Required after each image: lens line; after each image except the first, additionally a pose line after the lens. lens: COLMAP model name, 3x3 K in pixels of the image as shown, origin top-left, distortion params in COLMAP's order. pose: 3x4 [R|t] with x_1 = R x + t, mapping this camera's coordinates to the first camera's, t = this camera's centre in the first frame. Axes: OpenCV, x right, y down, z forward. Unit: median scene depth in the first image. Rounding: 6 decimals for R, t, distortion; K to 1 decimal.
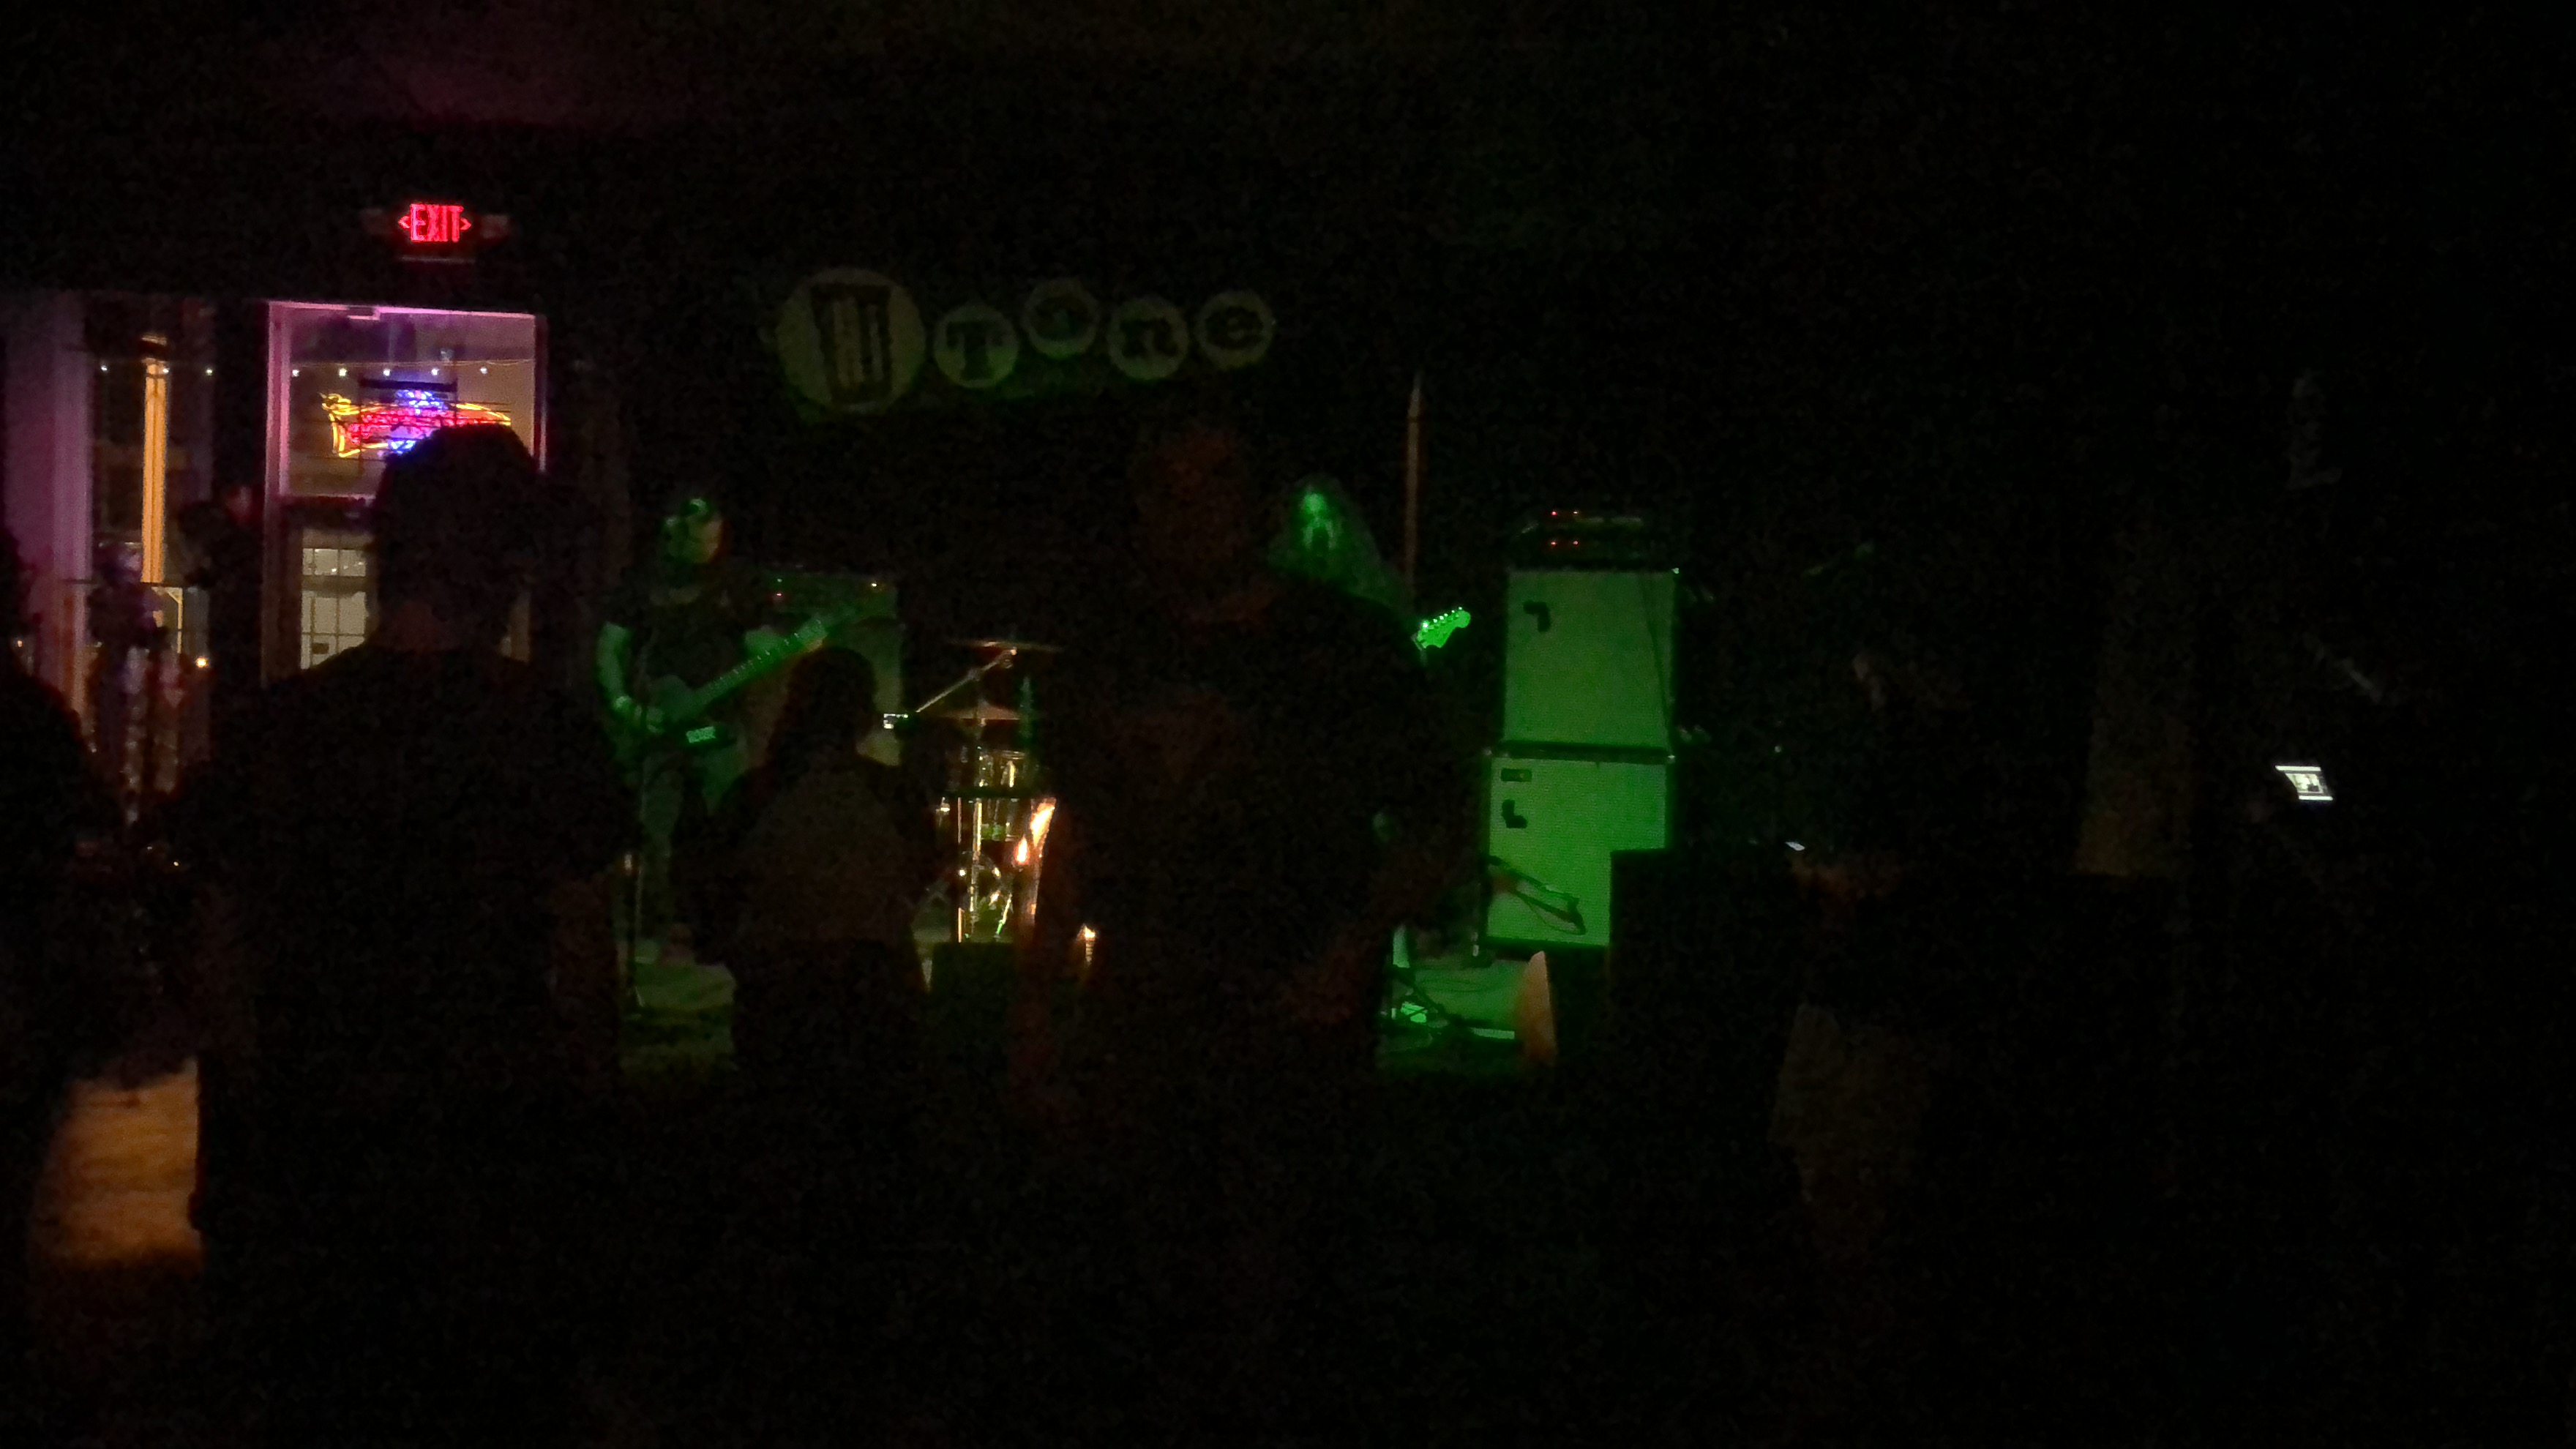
lens RADIAL K [[2594.0, 0, 1288.0], [0, 2594.0, 724.5], [0, 0, 1]] dist [0.167387, -0.524704]
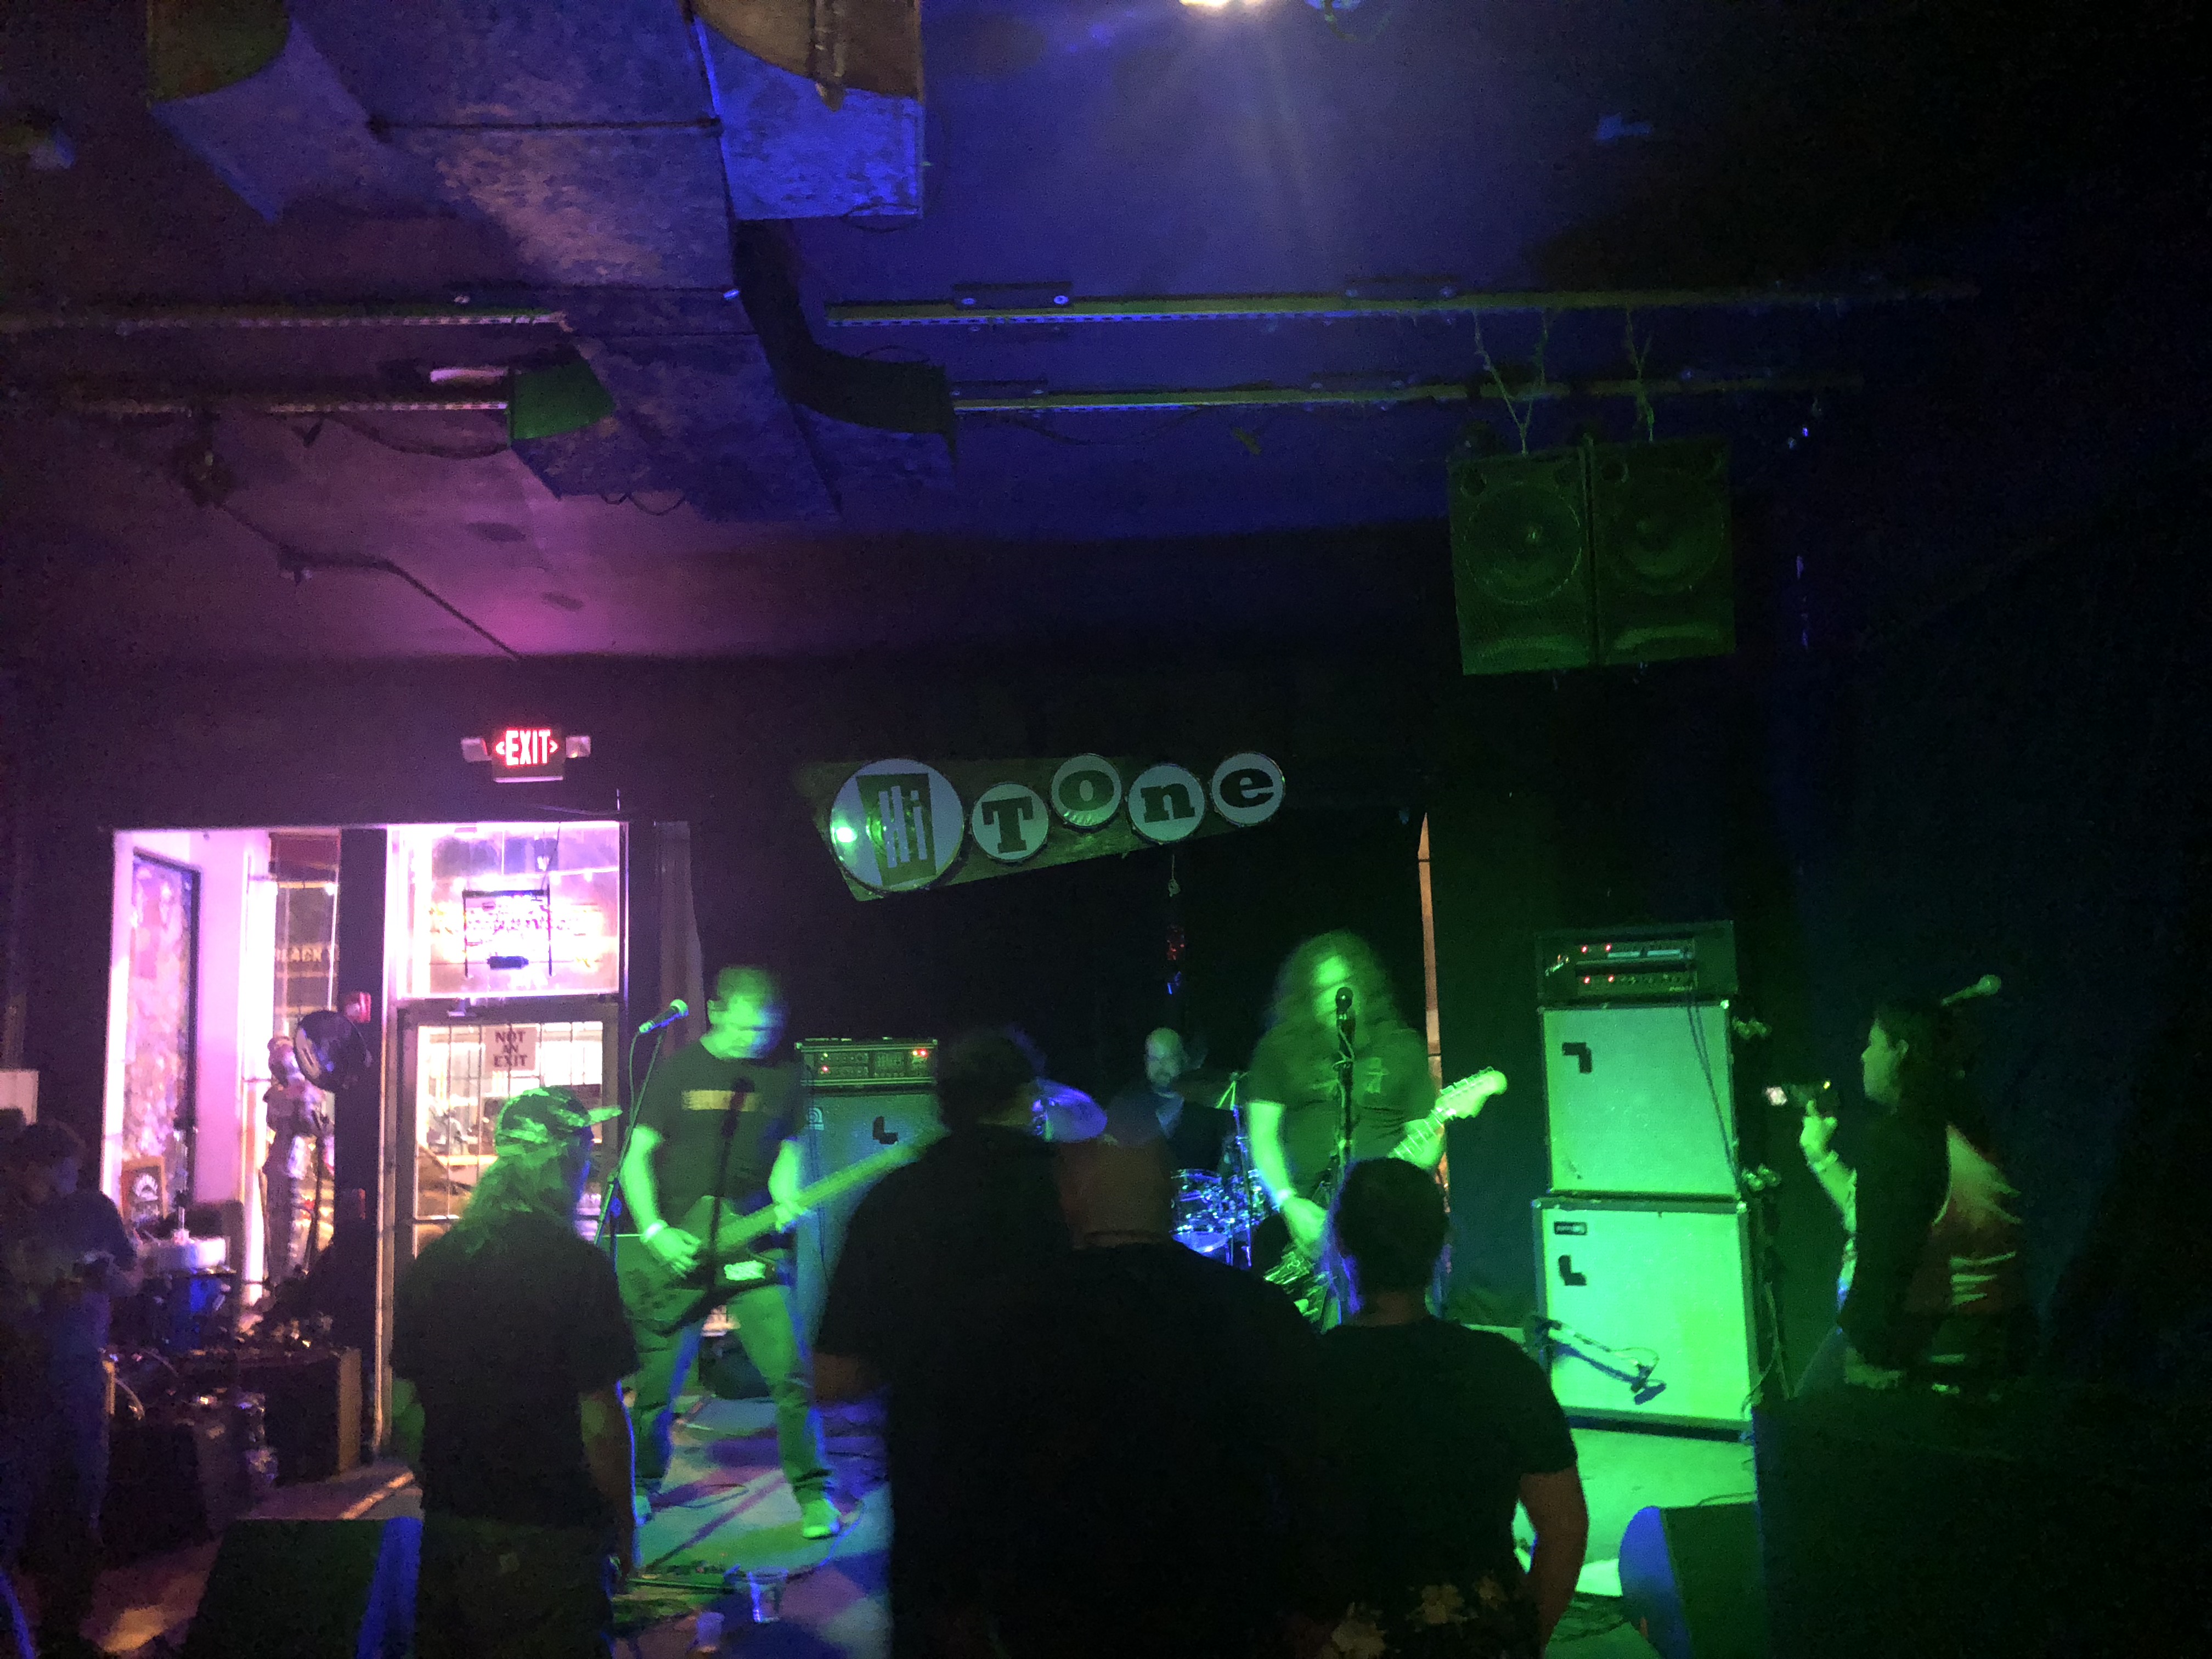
lens RADIAL K [[1789.5, 0, 1138.2], [0, 1789.5, 833.5], [0, 0, 1]] dist [0.063510, -0.000261]
pose [[0.993540, -0.067249, -0.091411, 0.001152], [0.054358, 0.989099, -0.136850, -0.035642], [0.099617, 0.130997, 0.986365, 0.274656]]
